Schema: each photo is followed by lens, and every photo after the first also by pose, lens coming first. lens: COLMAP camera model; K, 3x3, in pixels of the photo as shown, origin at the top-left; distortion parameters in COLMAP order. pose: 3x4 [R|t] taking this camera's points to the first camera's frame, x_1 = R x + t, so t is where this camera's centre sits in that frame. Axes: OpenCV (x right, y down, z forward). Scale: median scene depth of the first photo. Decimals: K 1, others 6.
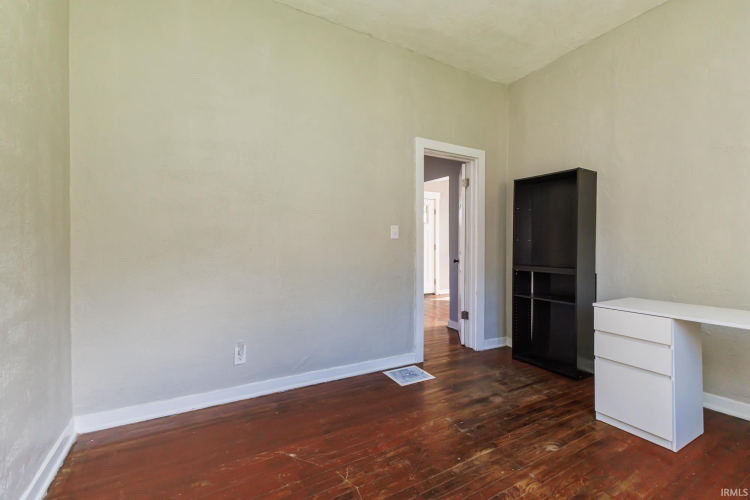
lens RADIAL K [[323.0, 0, 376.0], [0, 323.0, 249.2], [0, 0, 1]] dist [0.014255, -0.003982]
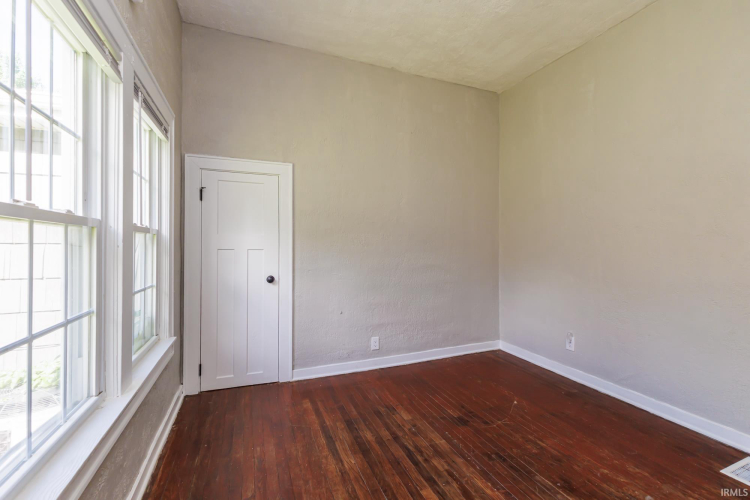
lens RADIAL K [[323.0, 0, 381.1], [0, 323.0, 246.8], [0, 0, 1]] dist [0.014255, -0.003982]
pose [[-0.125049, -0.003643, -0.992144, 1.084628], [-0.007788, 0.999966, -0.002690, -0.042341], [0.992120, 0.007390, -0.125073, 0.505458]]
